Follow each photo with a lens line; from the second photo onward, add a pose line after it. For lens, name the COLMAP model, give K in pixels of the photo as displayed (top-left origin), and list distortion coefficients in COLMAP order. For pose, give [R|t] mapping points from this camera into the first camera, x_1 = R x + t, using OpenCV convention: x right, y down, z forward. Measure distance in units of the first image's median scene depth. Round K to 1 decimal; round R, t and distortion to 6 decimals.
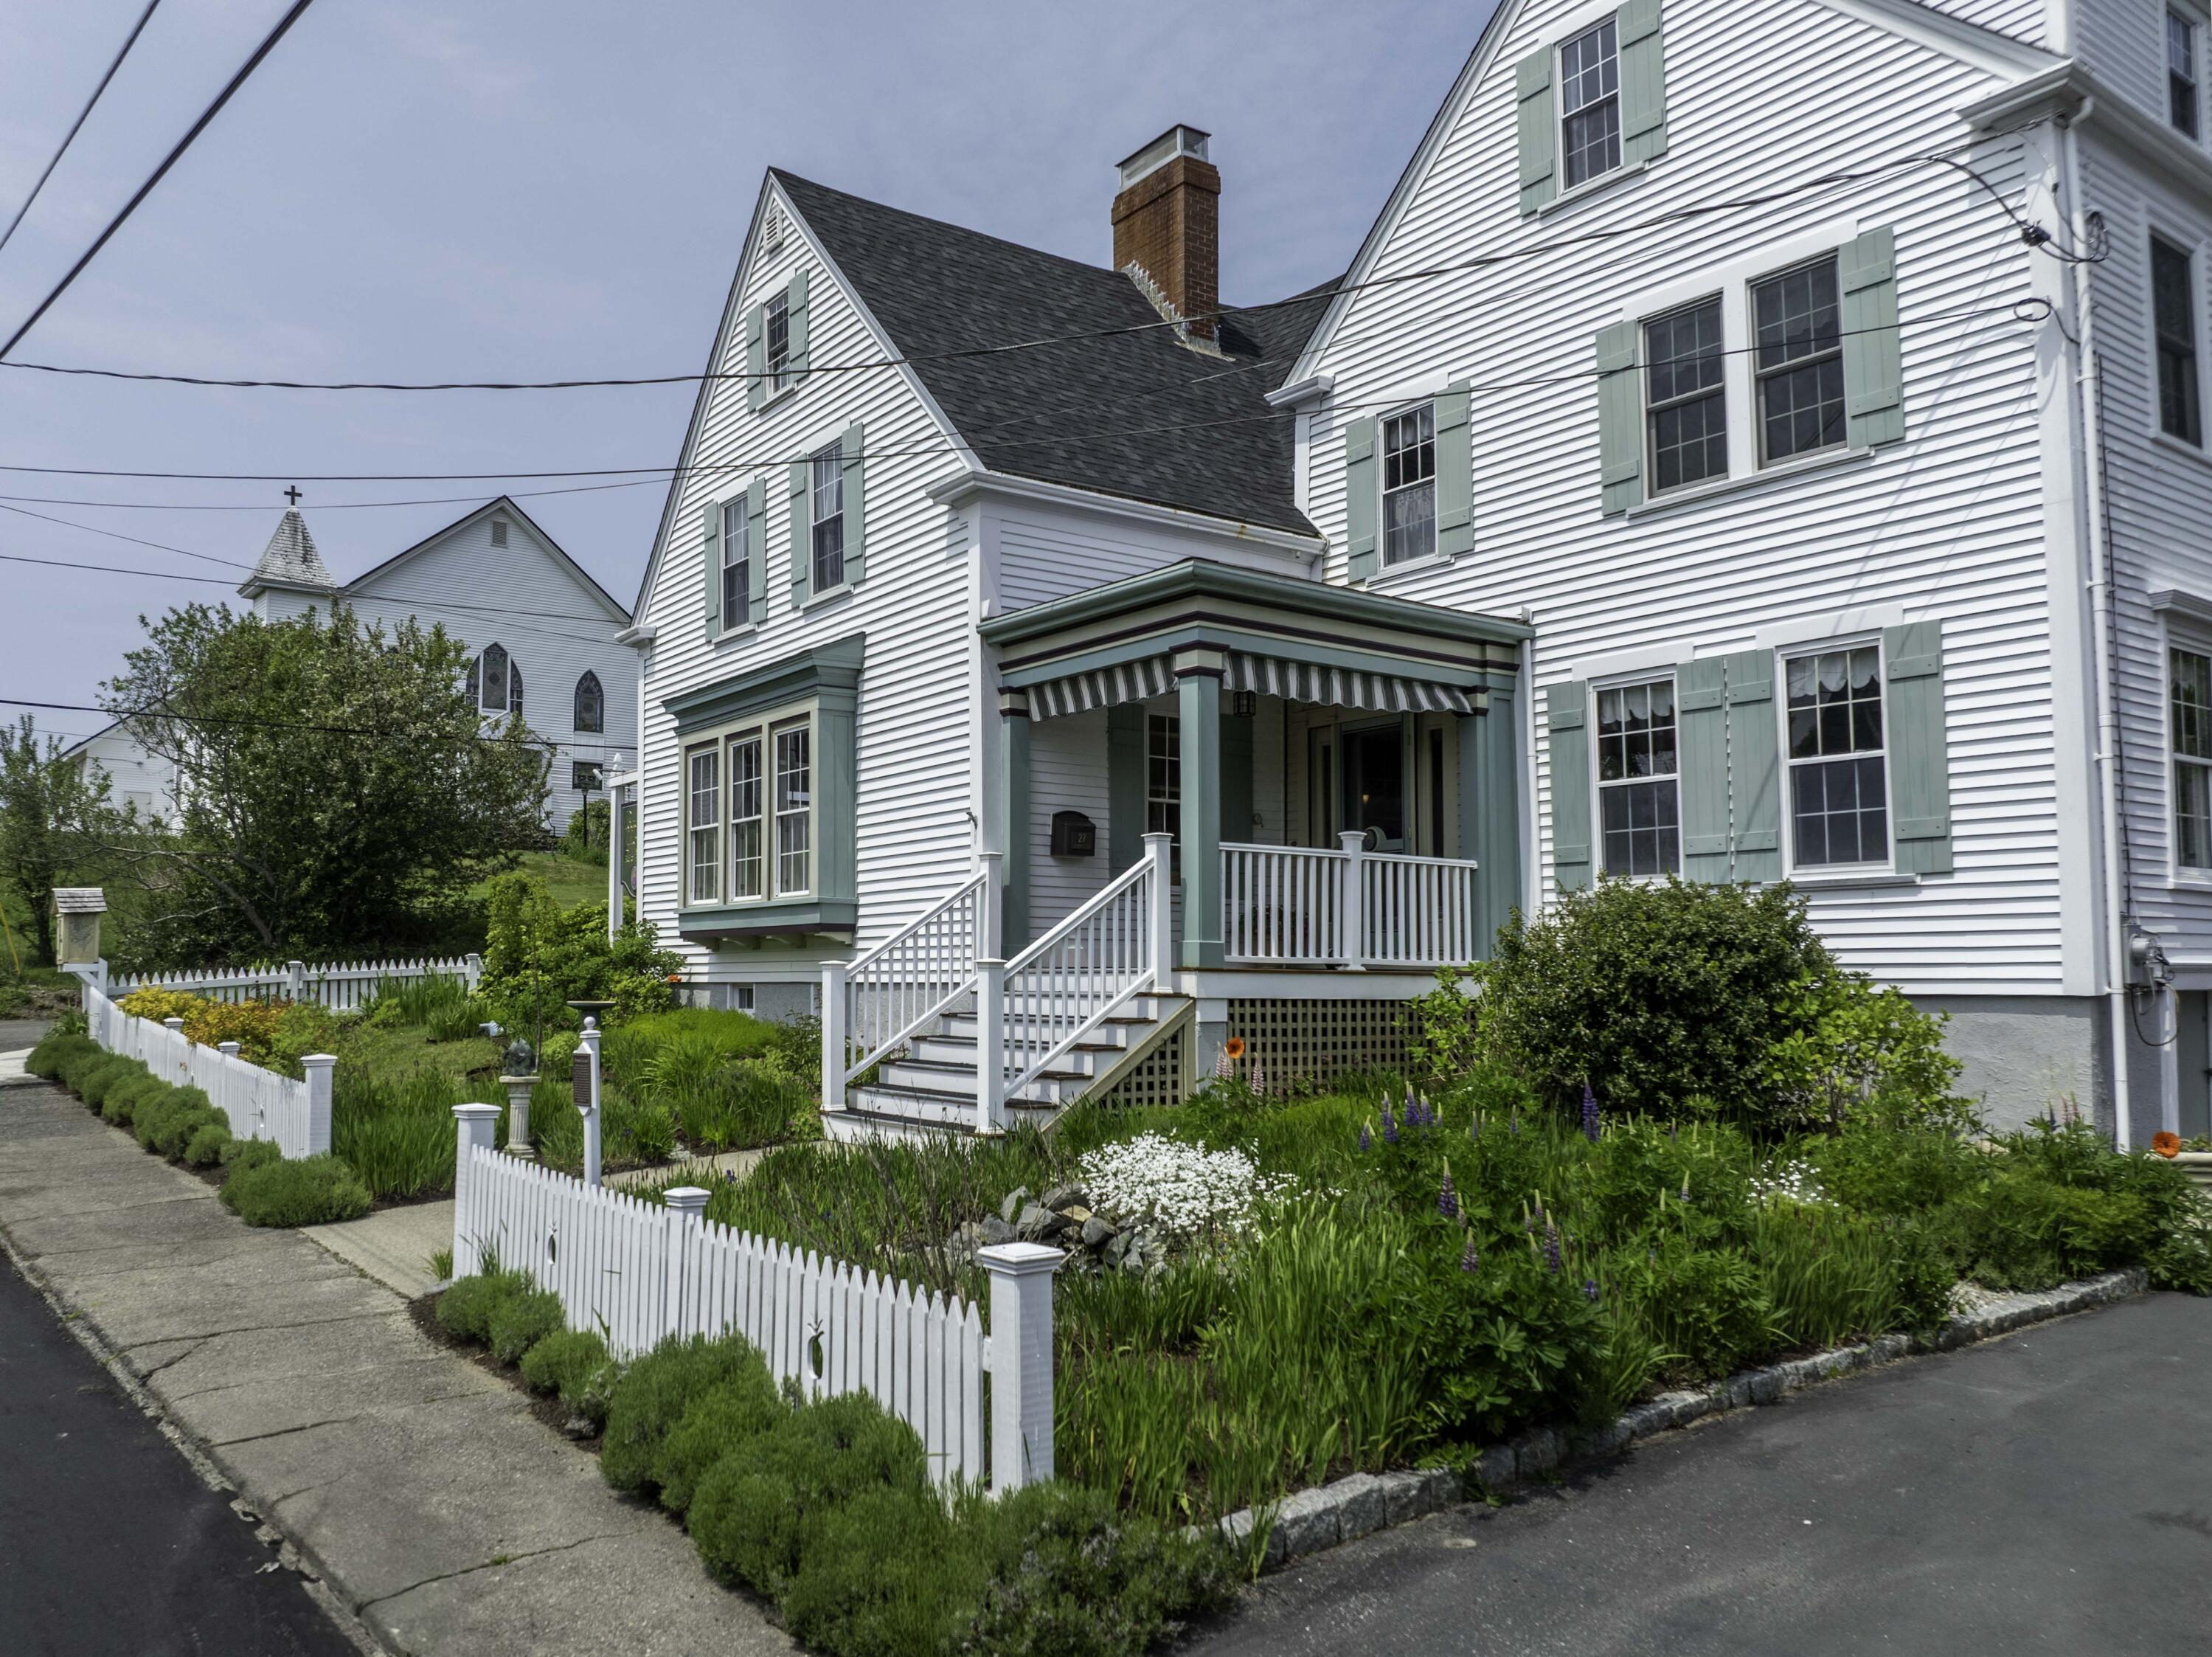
lens RADIAL K [[1583.2, 0, 1106.0], [0, 1583.2, 828.5], [0, 0, 1]] dist [-0.030142, -0.003995]
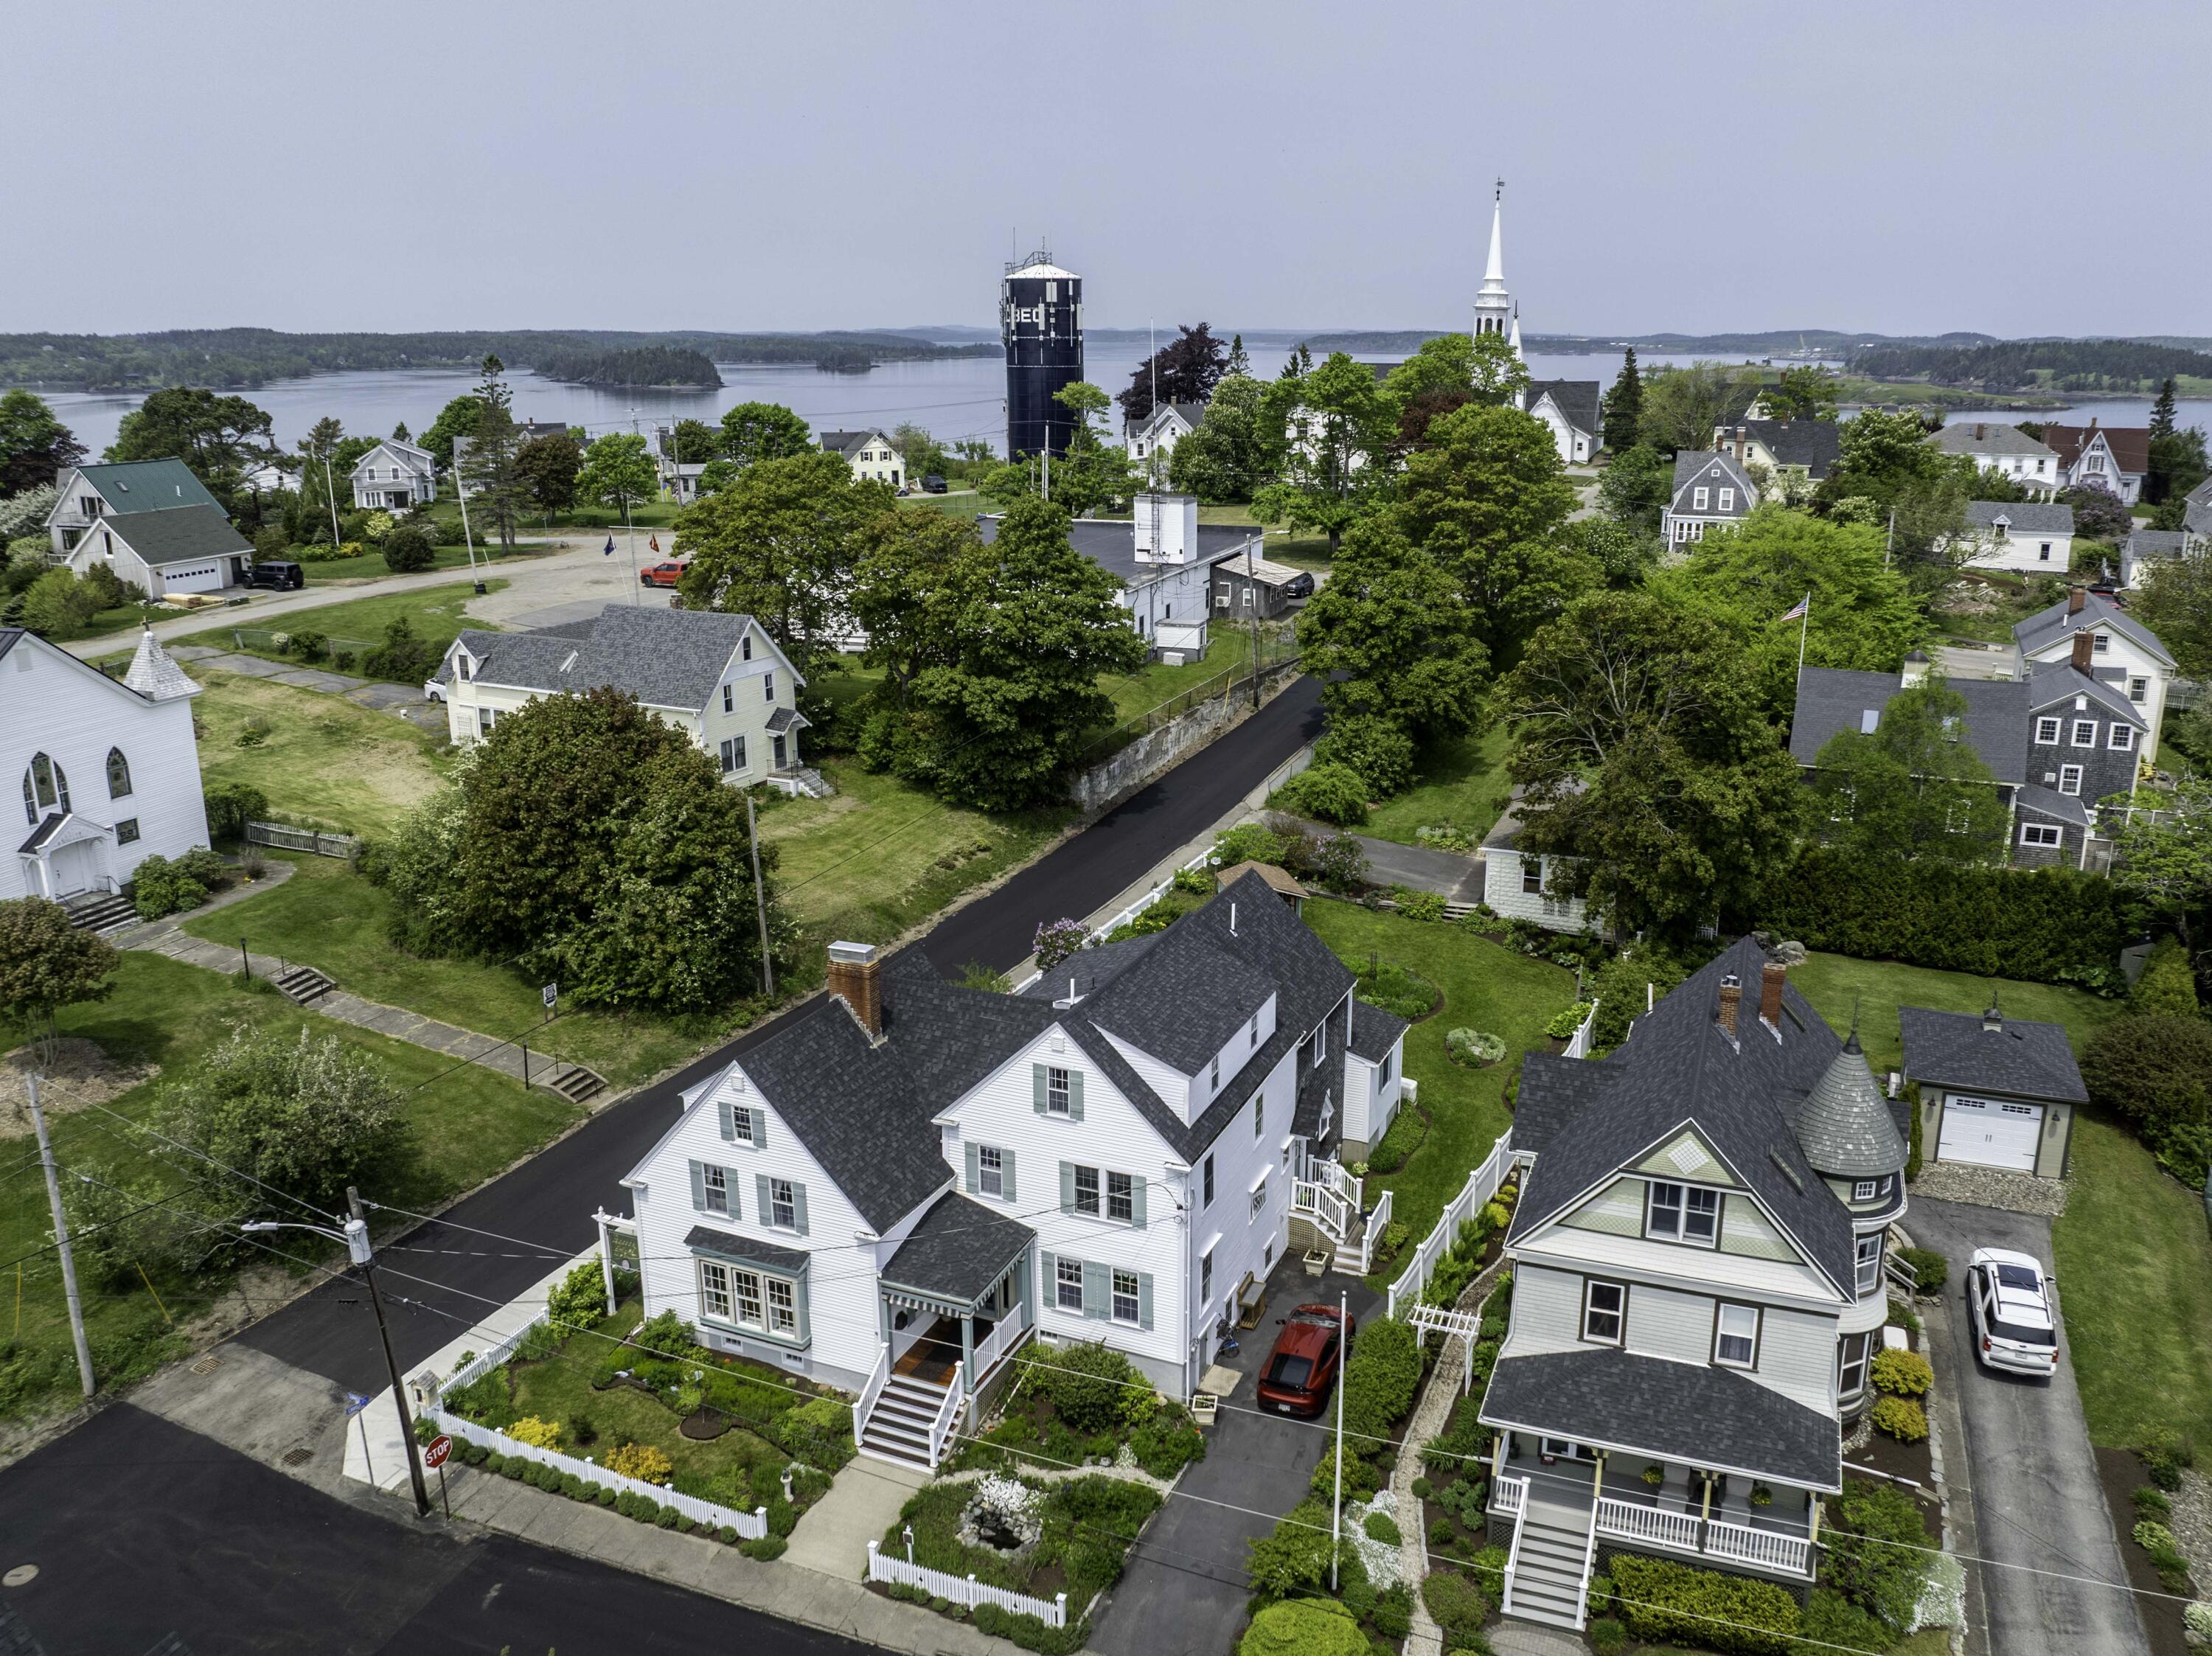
lens RADIAL K [[1583.0, 0, 1106.0], [0, 1583.0, 828.0], [0, 0, 1]] dist [-0.030142, -0.003995]
pose [[0.877437, -0.133092, 0.460858, -1.046038], [-0.030852, 0.943092, 0.331097, -2.115088], [-0.478698, -0.304735, 0.823398, -1.560425]]
